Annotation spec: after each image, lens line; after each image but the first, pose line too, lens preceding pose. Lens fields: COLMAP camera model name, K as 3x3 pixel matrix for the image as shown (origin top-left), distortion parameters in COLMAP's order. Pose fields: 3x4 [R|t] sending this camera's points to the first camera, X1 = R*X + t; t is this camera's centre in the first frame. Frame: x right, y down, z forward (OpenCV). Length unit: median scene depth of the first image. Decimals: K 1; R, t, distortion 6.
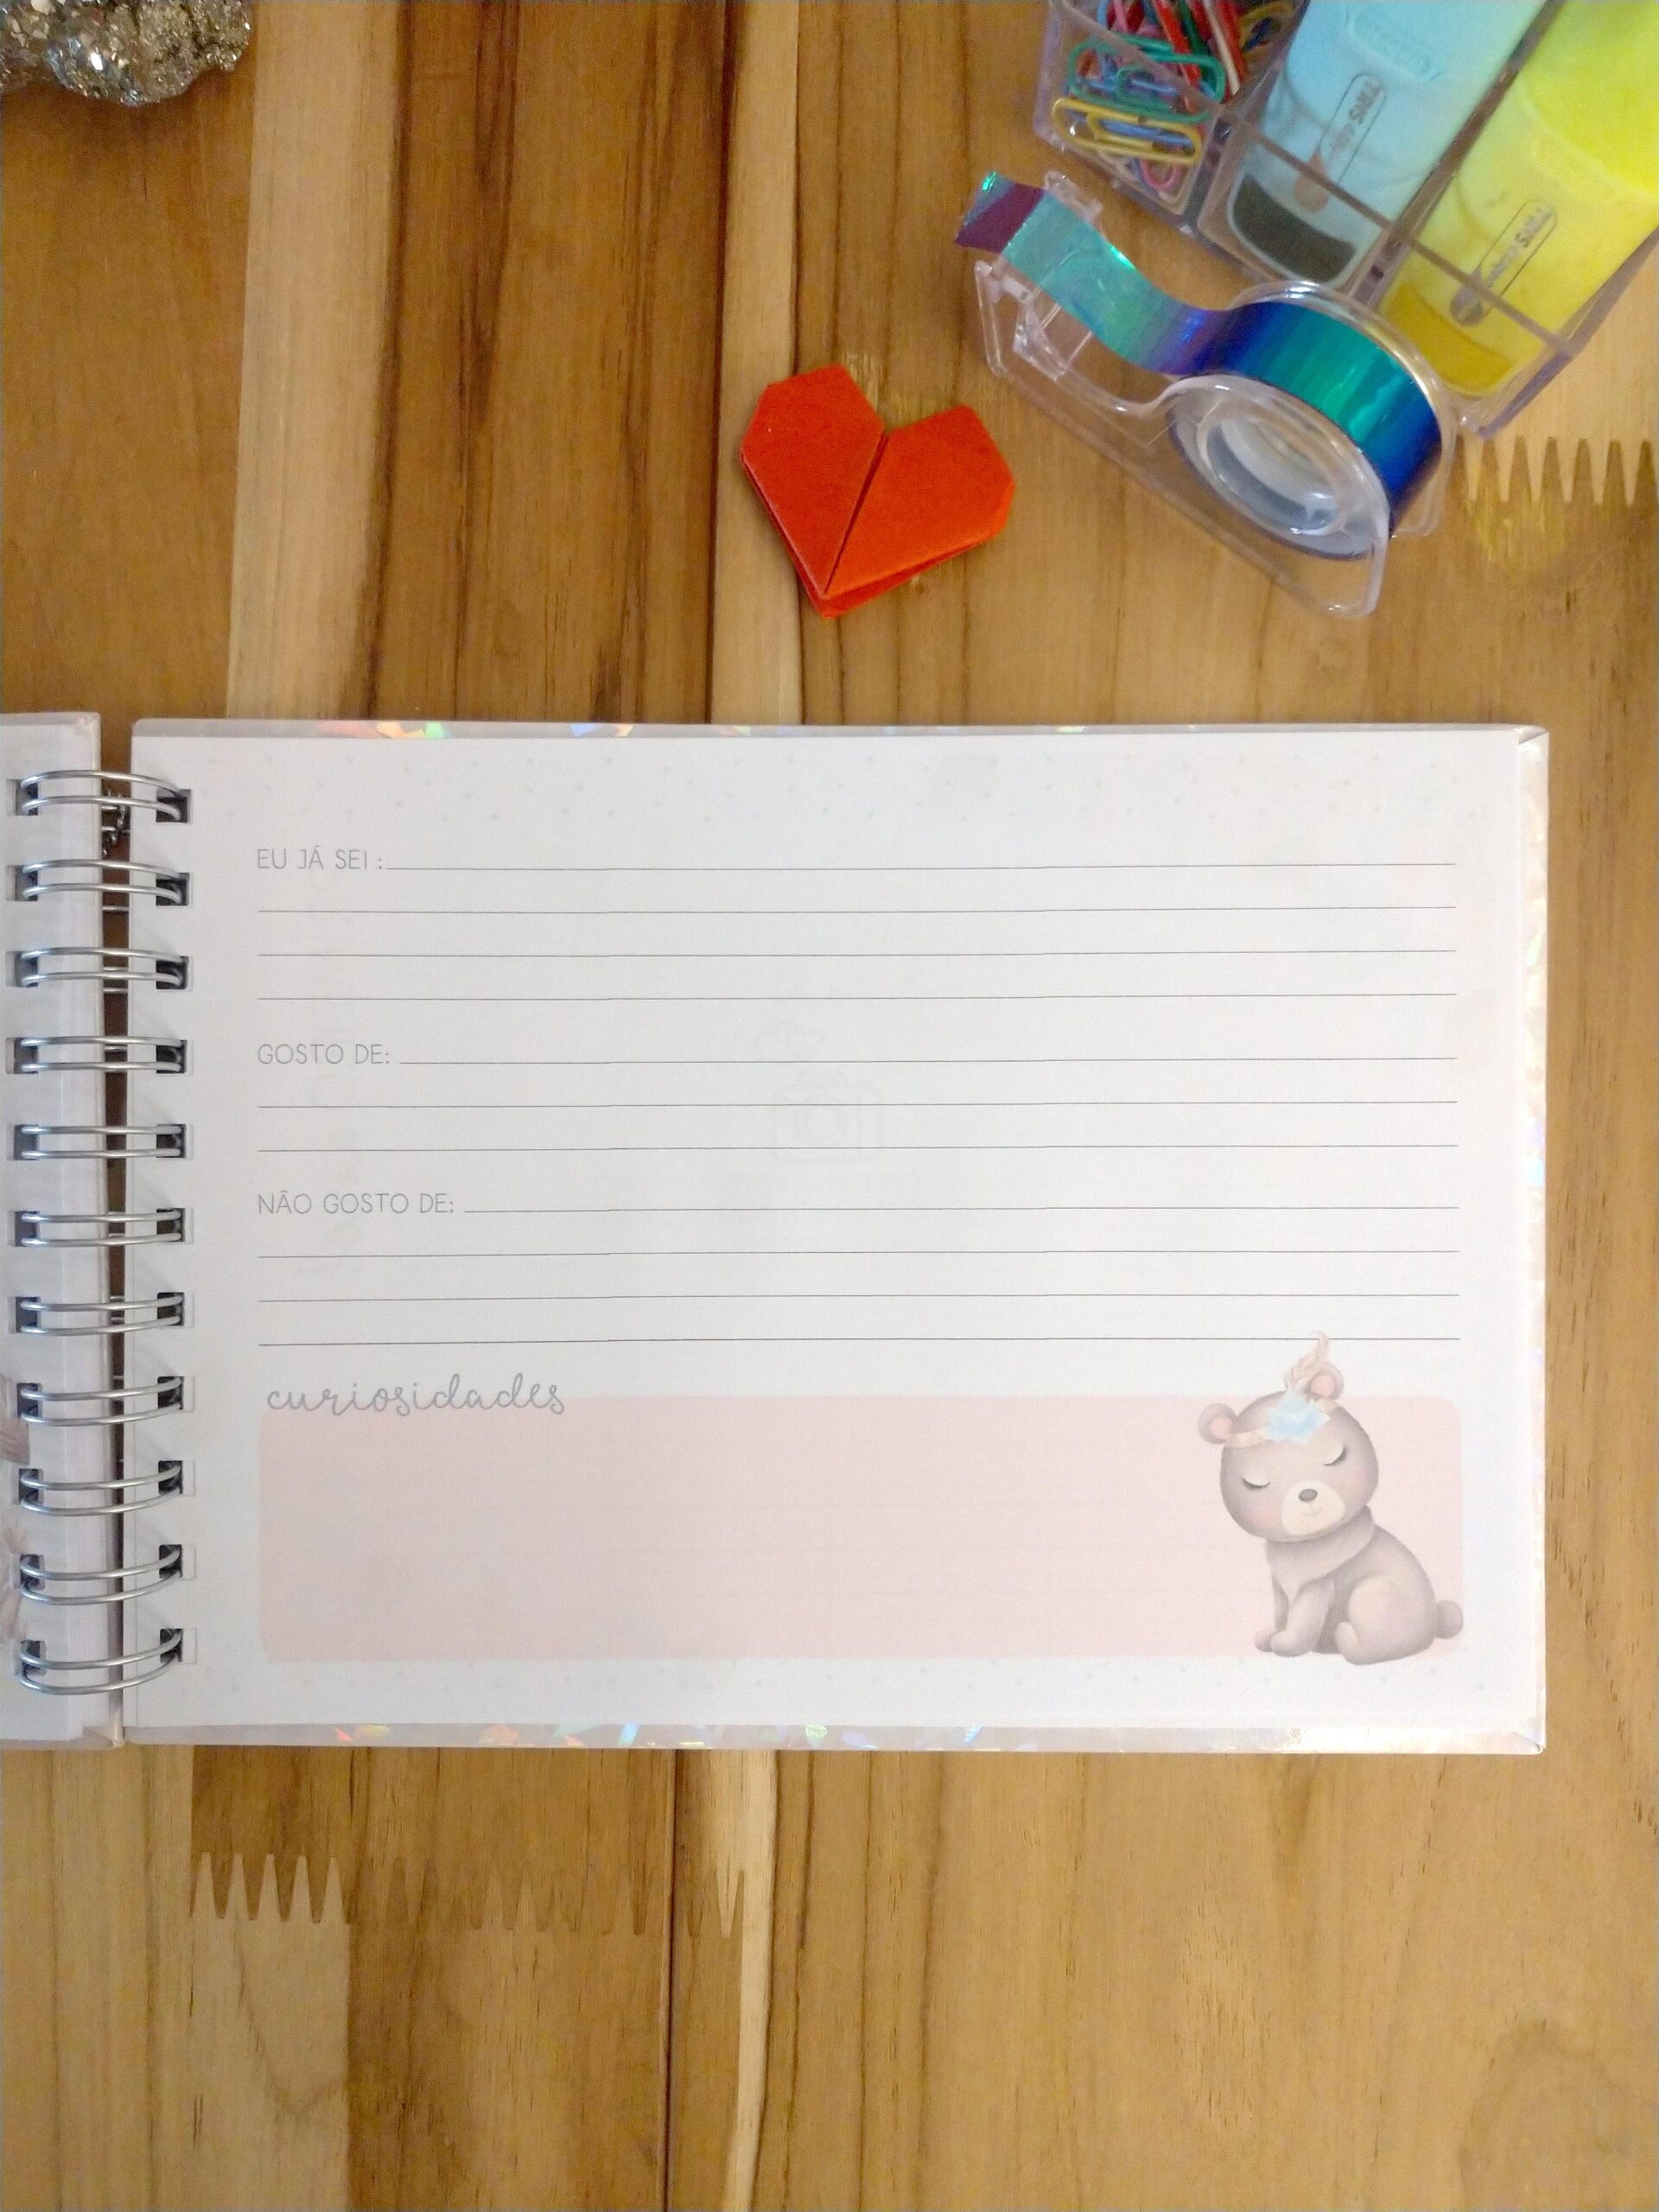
lens RADIAL K [[1485.3, 0, 819.4], [0, 1485.3, 1098.3], [0, 0, 1]] dist [-0.027163, 0.008790]
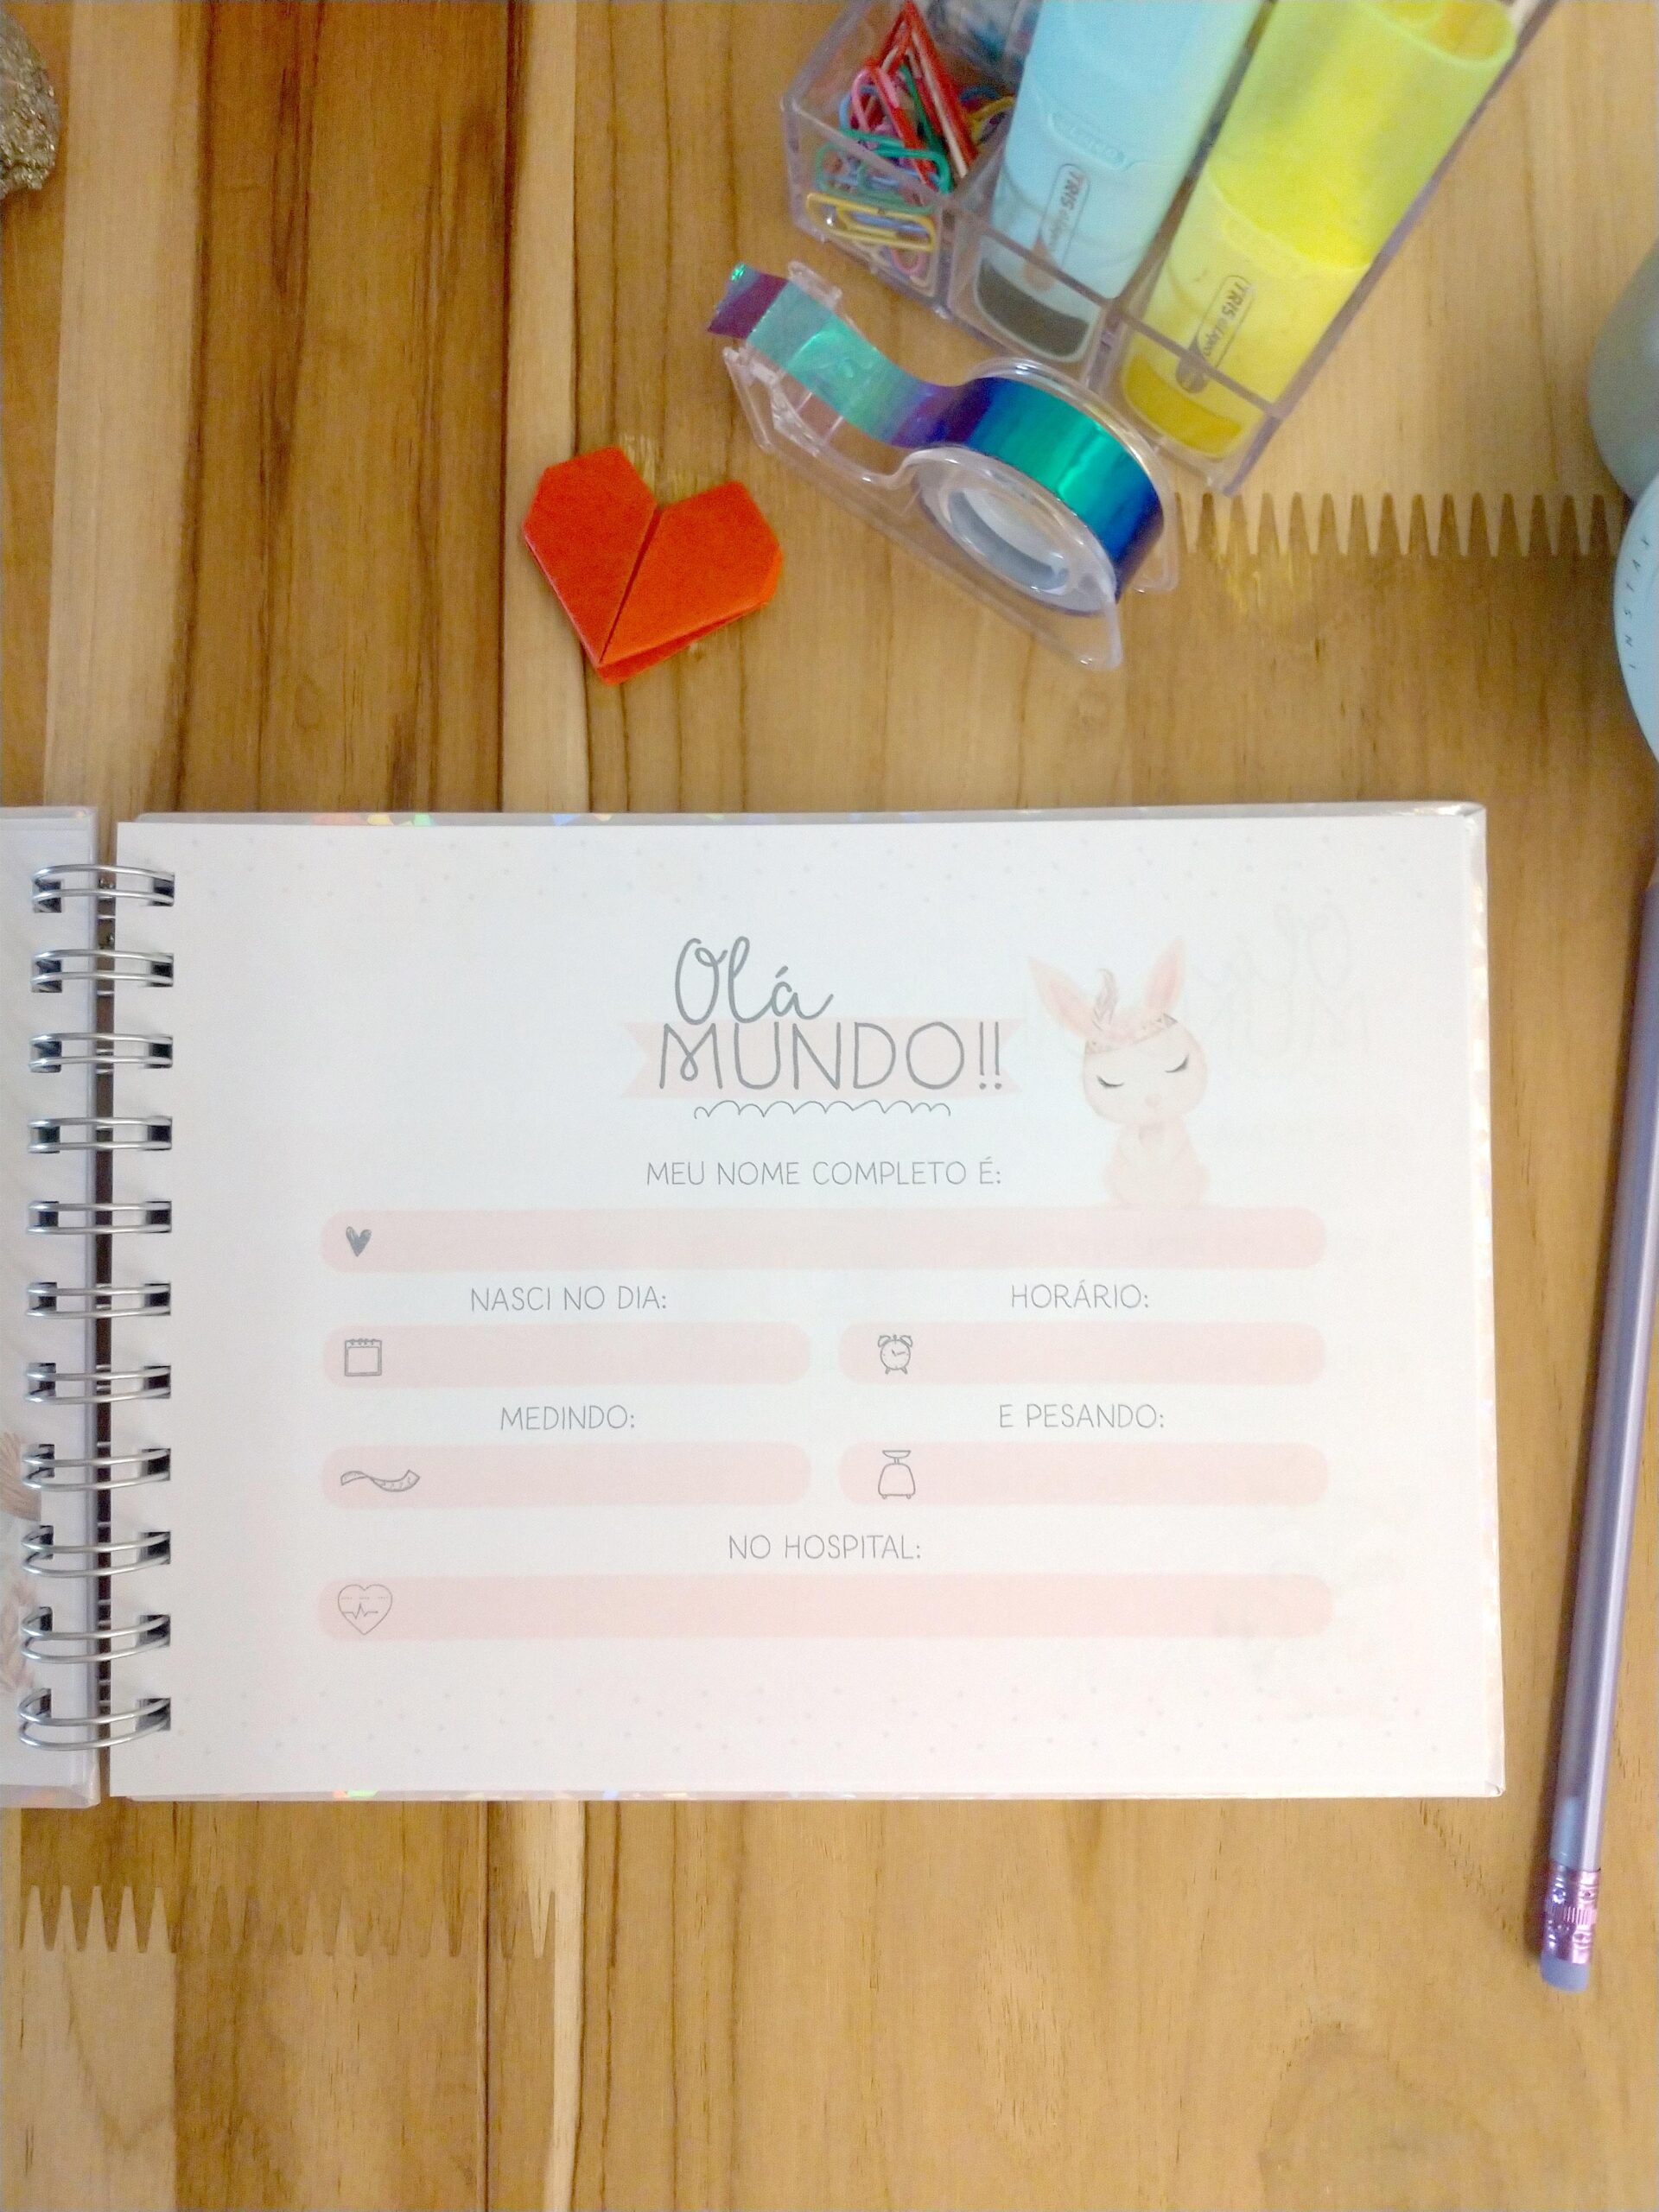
lens RADIAL K [[1490.8, 0, 829.5], [0, 1490.8, 1106.0], [0, 0, 1]] dist [-0.021690, 0.005335]
pose [[0.999653, -0.026260, -0.001902, 0.155937], [0.026195, 0.999253, -0.028415, 0.009704], [0.002647, 0.028356, 0.999594, -0.049359]]
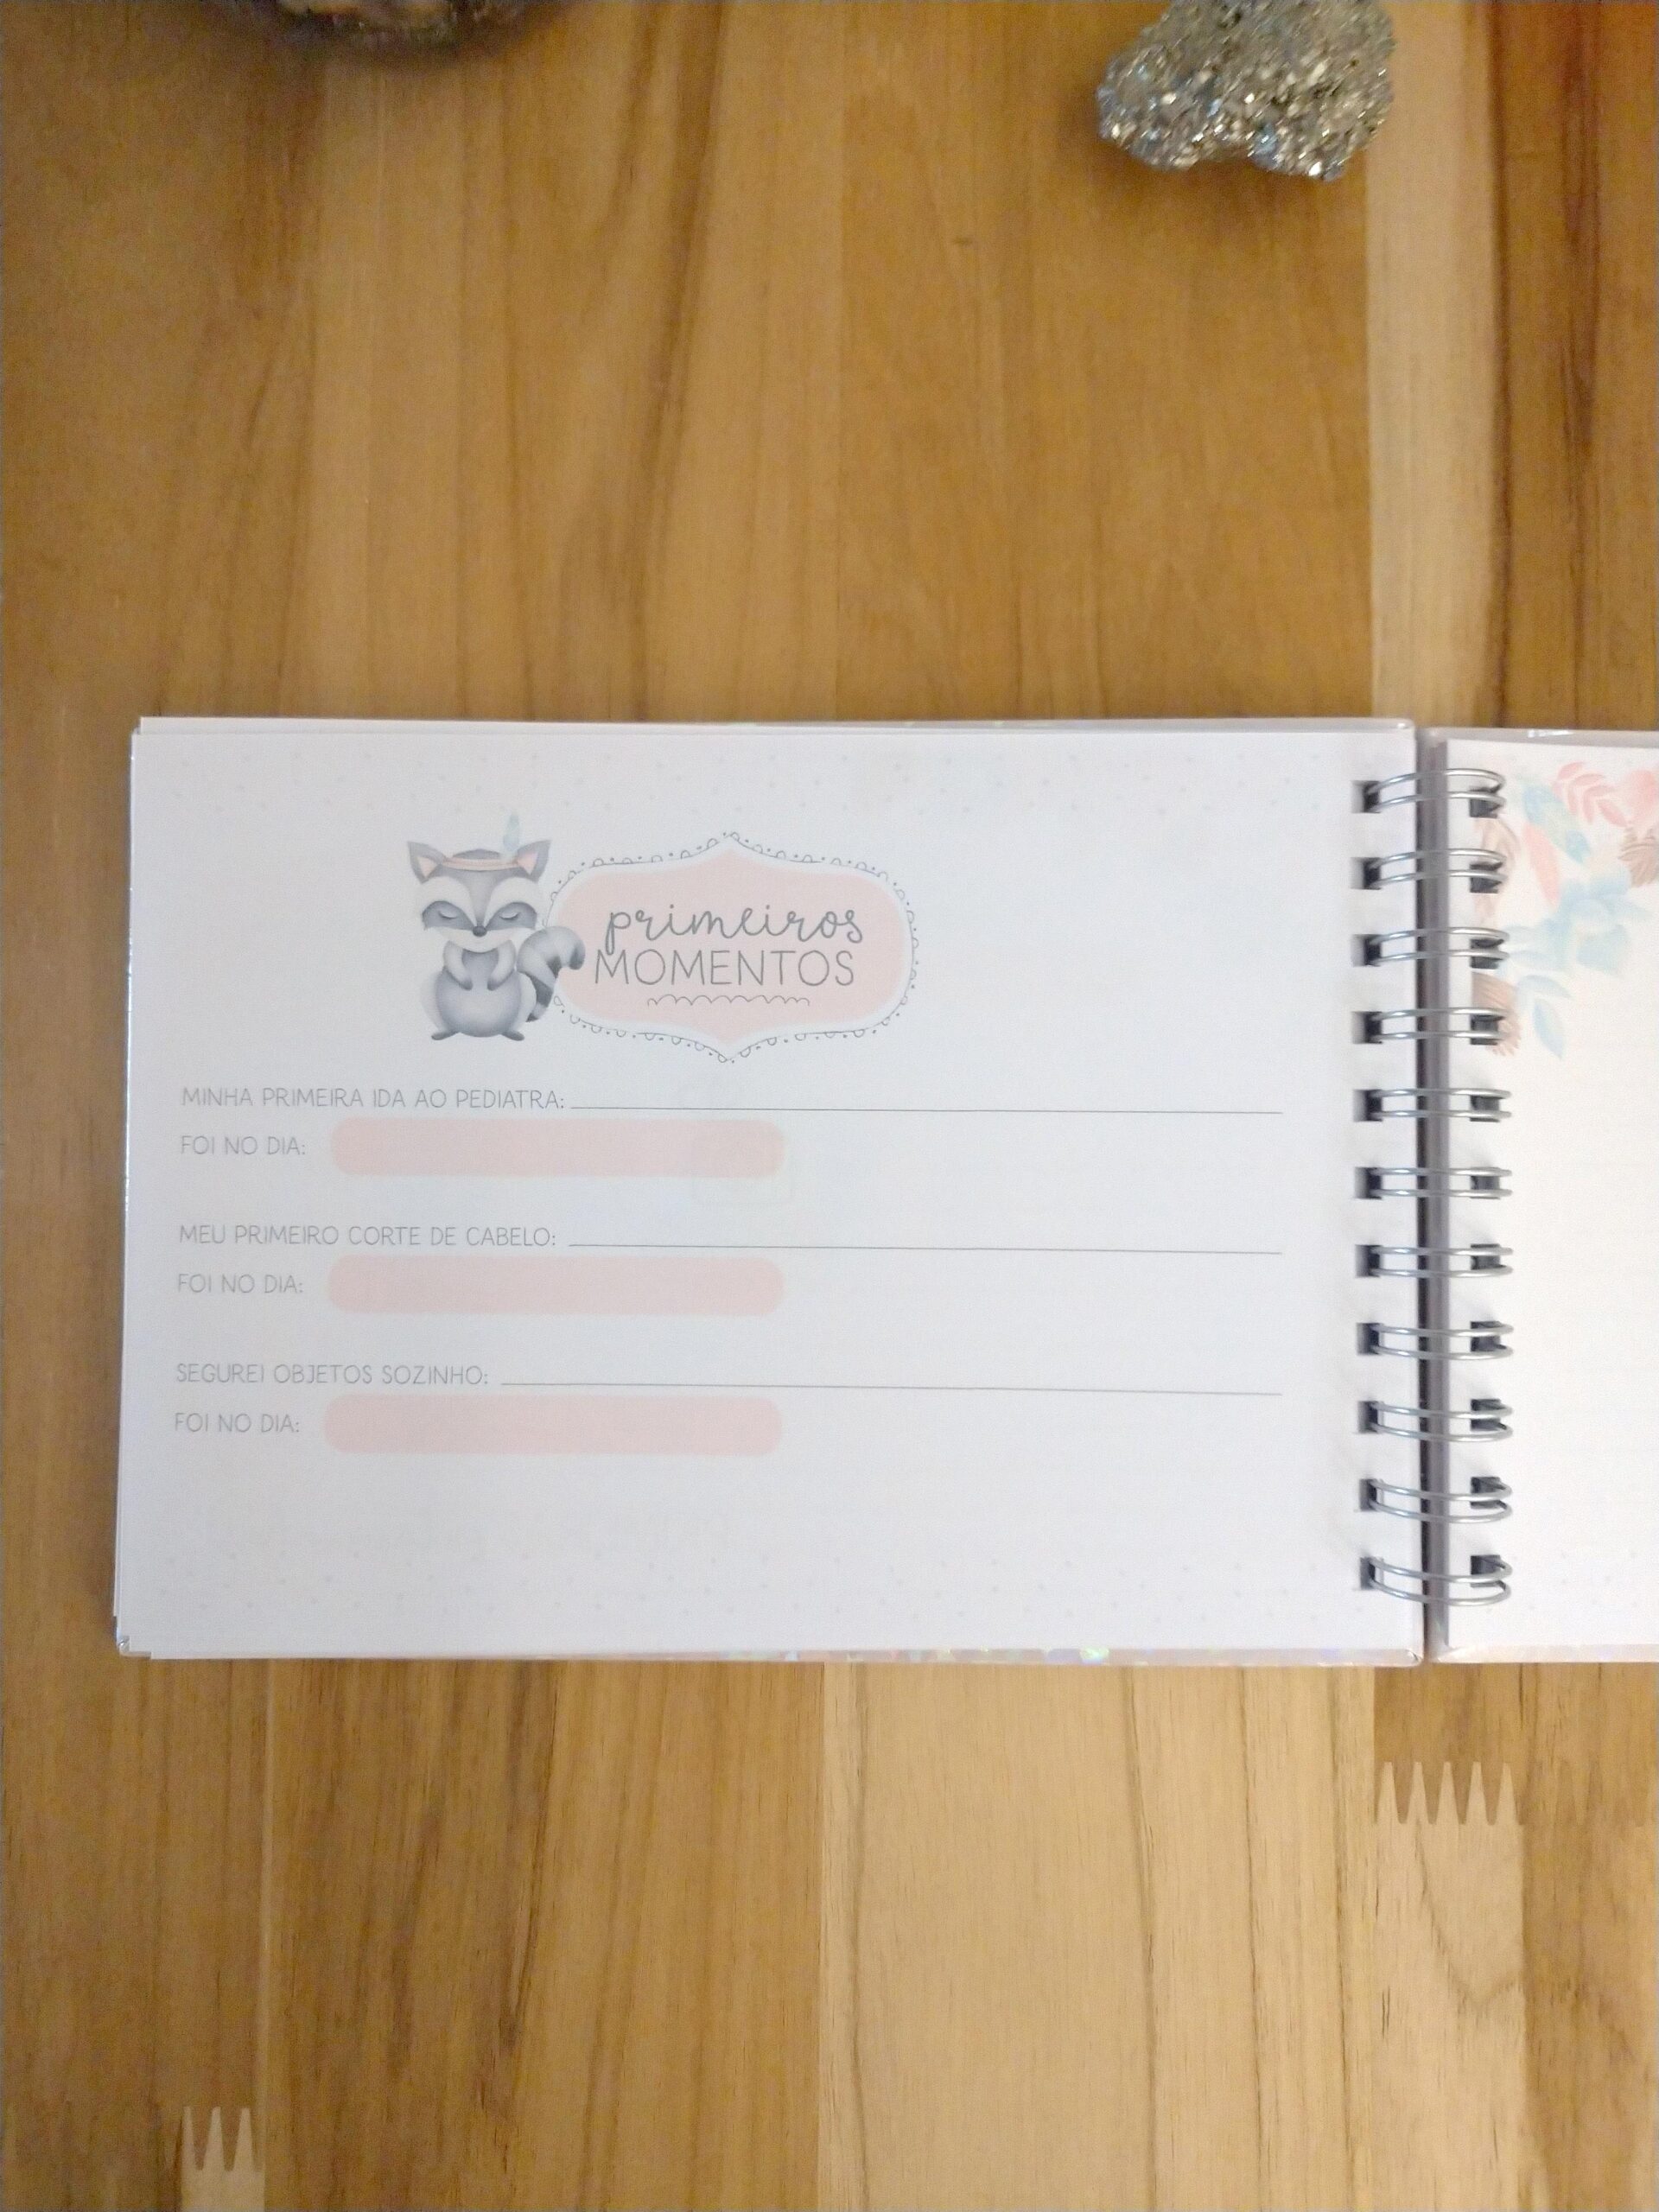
lens RADIAL K [[1485.3, 0, 819.4], [0, 1485.3, 1098.3], [0, 0, 1]] dist [-0.027163, 0.008790]
pose [[0.999880, -0.015357, 0.001809, -0.825302], [0.015405, 0.999421, -0.030347, 0.050171], [-0.001342, 0.030371, 0.999538, -0.097716]]
